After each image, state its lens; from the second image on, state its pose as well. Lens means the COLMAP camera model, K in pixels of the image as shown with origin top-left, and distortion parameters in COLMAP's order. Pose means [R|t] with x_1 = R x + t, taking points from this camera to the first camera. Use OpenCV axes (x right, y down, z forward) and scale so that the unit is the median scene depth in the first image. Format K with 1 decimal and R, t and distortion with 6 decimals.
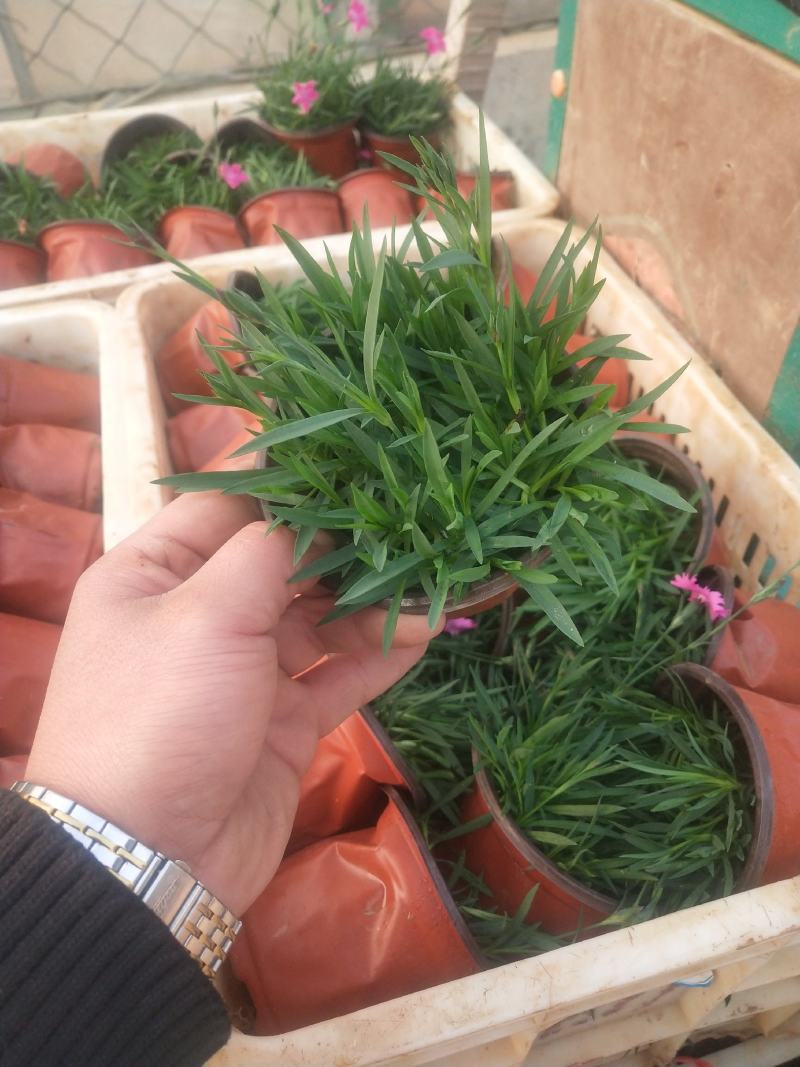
lens RADIAL K [[905.2, 0, 400.0], [0, 905.2, 533.5], [0, 0, 1]] dist [-0.002658, 0.063934]
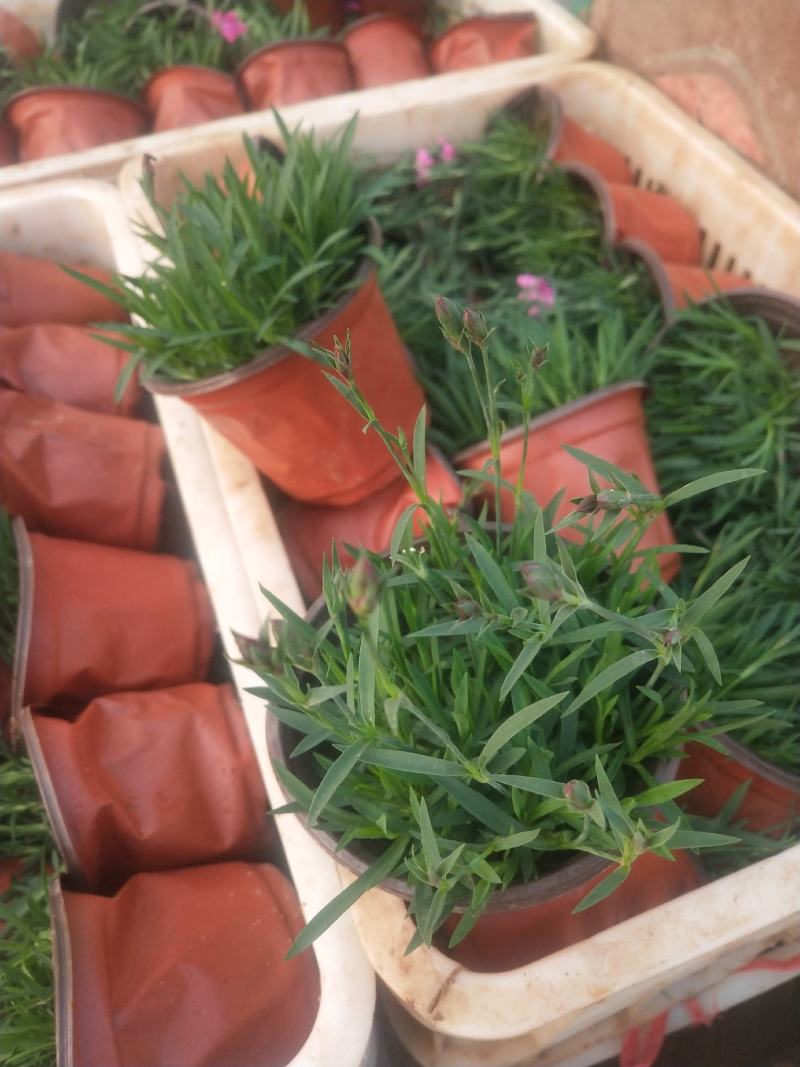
lens RADIAL K [[905.2, 0, 400.0], [0, 905.2, 533.5], [0, 0, 1]] dist [-0.002658, 0.063934]
pose [[0.993954, -0.079619, 0.075604, -0.126270], [0.072281, 0.992822, 0.095284, 0.016917], [-0.082648, -0.089243, 0.992575, 0.076541]]
